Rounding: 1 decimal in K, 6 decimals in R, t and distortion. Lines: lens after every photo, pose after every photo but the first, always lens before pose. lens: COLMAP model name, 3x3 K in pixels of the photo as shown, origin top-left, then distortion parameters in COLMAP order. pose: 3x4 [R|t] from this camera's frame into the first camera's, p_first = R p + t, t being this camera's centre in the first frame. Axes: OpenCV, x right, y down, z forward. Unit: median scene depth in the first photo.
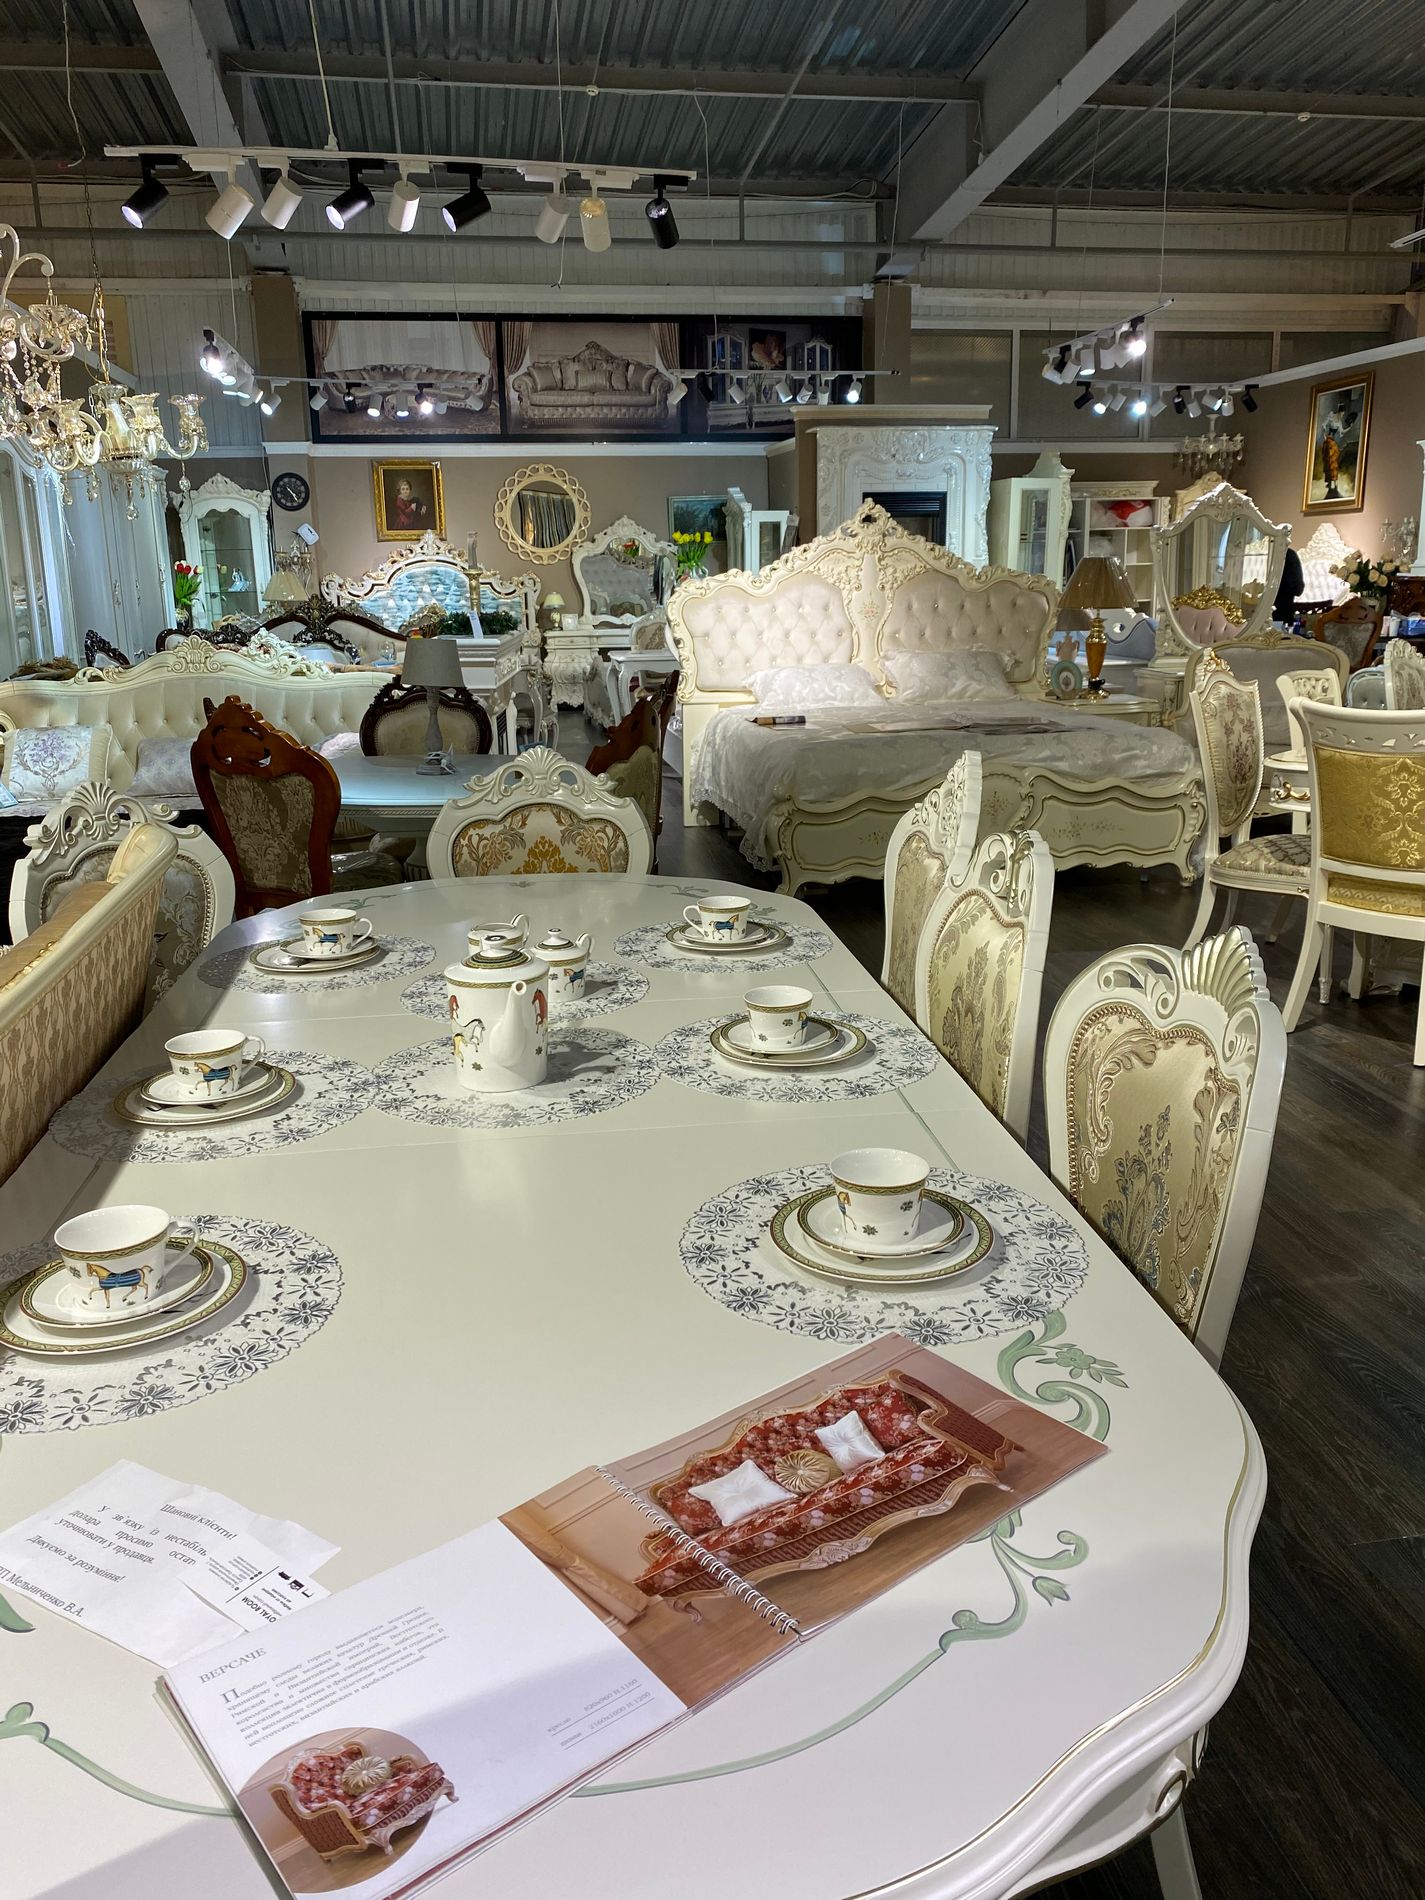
lens RADIAL K [[1456.2, 0, 726.7], [0, 1456.2, 940.6], [0, 0, 1]] dist [0.021240, -0.024580]
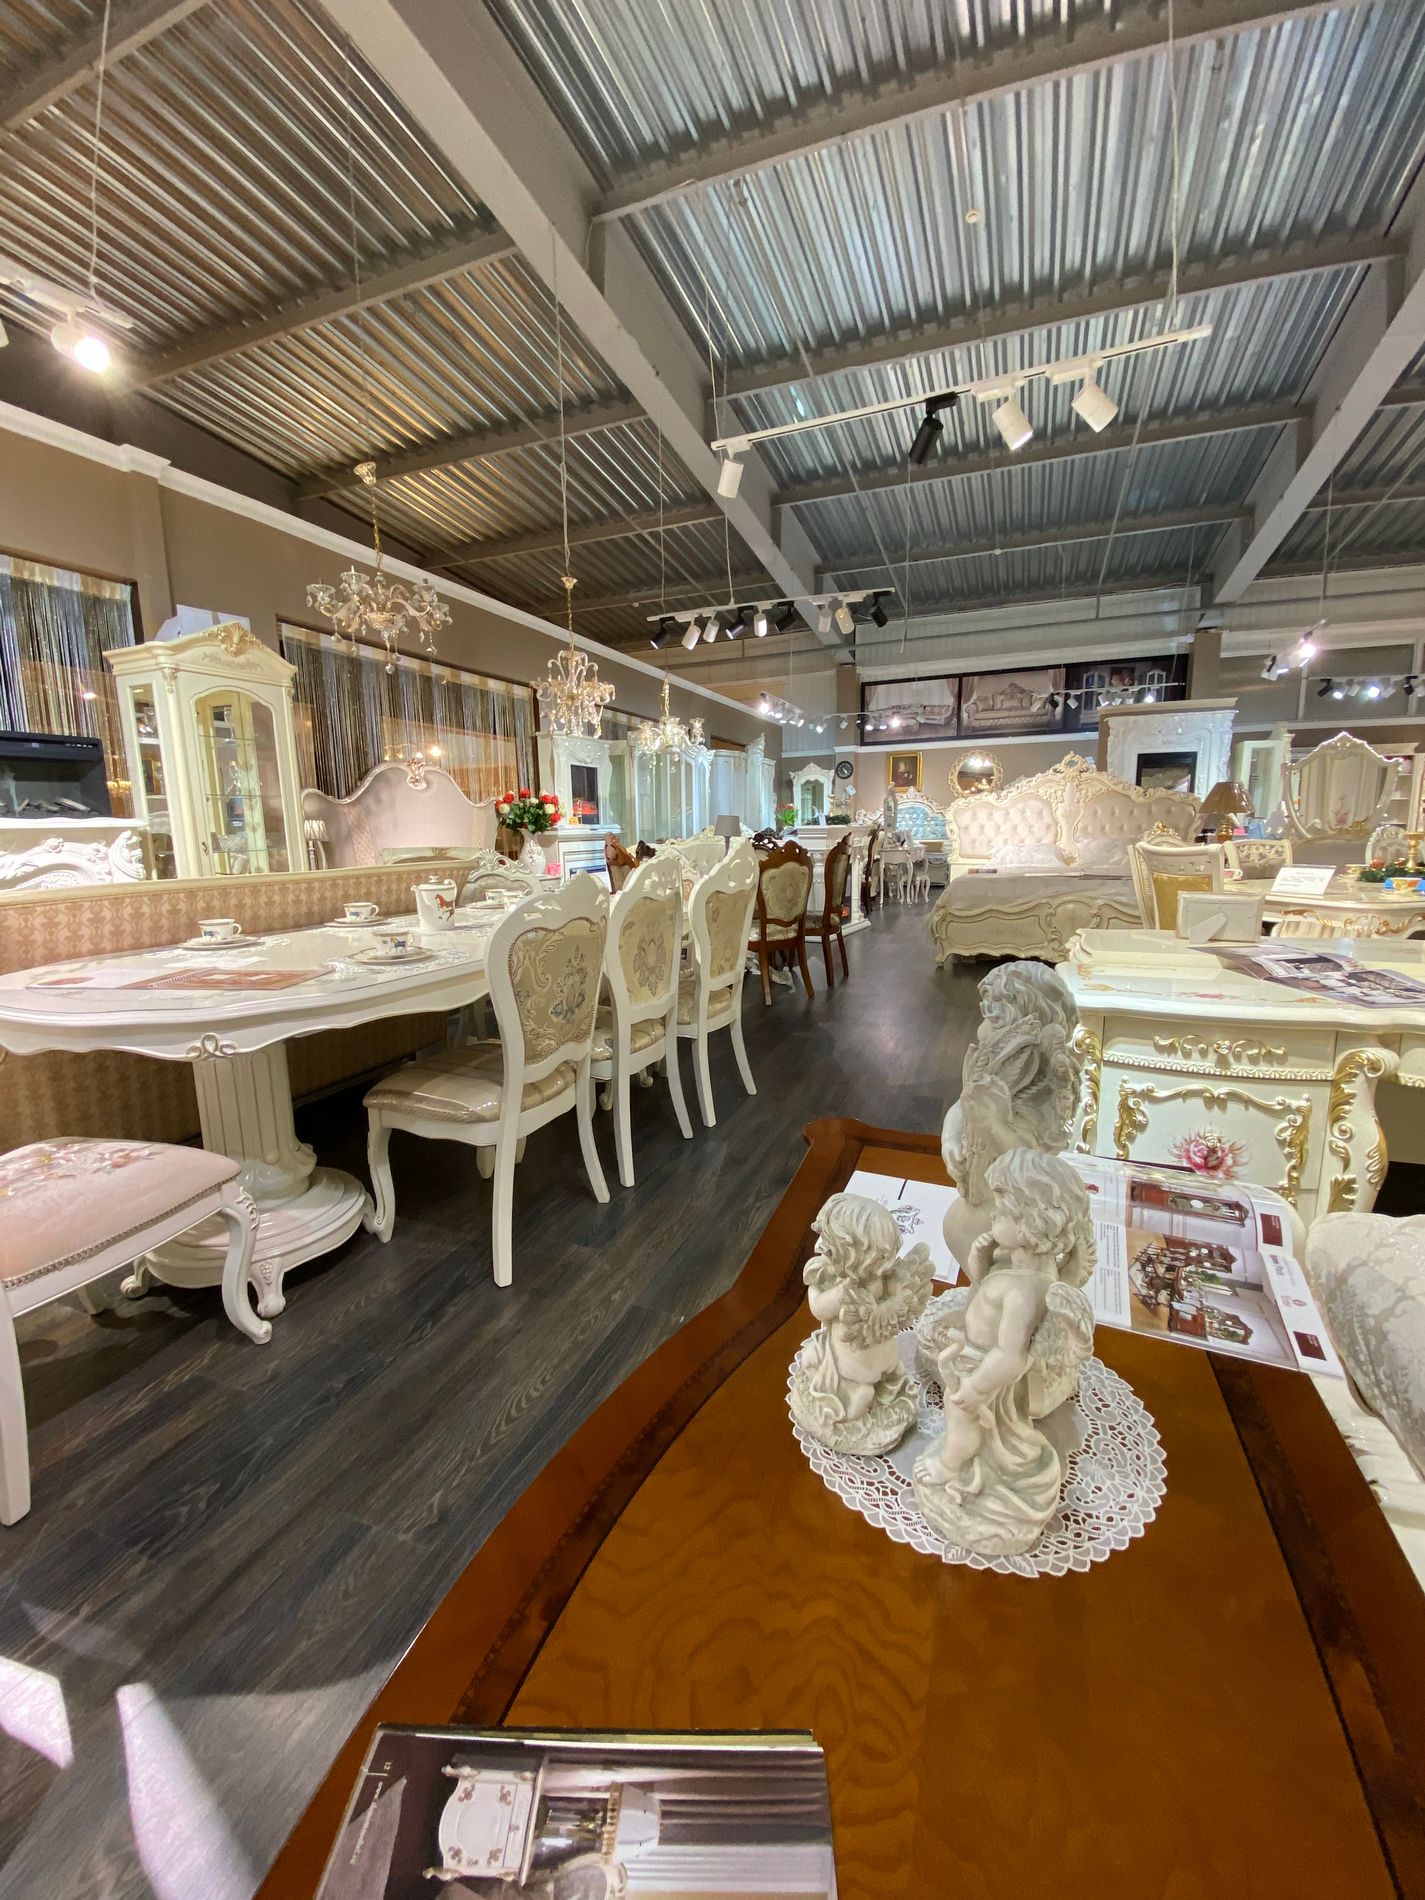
lens RADIAL K [[769.6, 0, 711.0], [0, 769.6, 964.0], [0, 0, 1]] dist [0.003714, -0.007153]
pose [[0.844772, 0.097293, -0.526207, 0.380548], [-0.130163, 0.991159, -0.025702, 0.047287], [0.519054, 0.090205, 0.849968, 0.018007]]
